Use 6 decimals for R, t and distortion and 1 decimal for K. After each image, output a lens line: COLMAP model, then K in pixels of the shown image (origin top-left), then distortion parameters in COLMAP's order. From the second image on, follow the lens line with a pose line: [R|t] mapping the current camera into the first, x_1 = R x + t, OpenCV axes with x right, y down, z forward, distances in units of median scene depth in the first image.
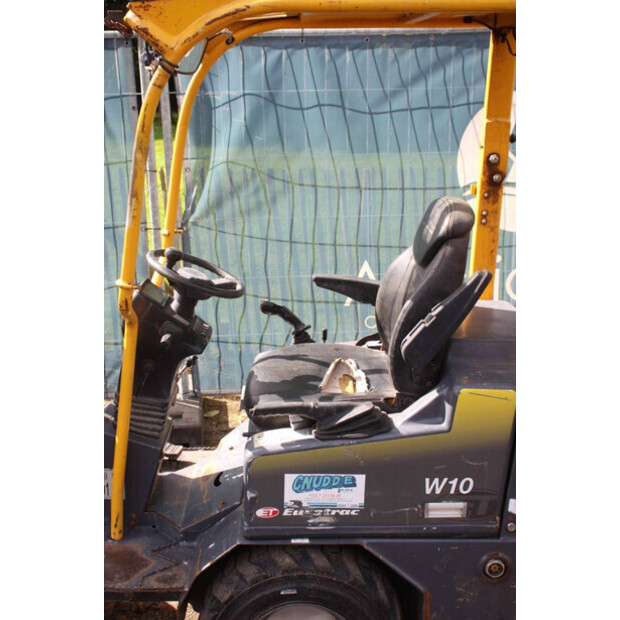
lens RADIAL K [[808.5, 0, 310.0], [0, 808.5, 310.0], [0, 0, 1]] dist [0.014306, 0.008439]
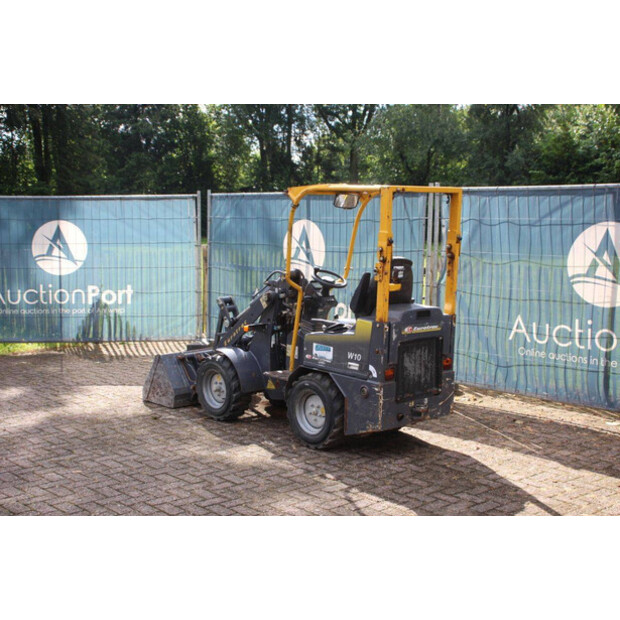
lens RADIAL K [[867.4, 0, 316.7], [0, 867.4, 318.8], [0, 0, 1]] dist [0.067201, 0.069359]
pose [[0.661440, 0.110915, -0.741751, 2.209930], [-0.227027, 0.972215, -0.057070, 0.287769], [0.714812, 0.206146, 0.668242, -1.045718]]
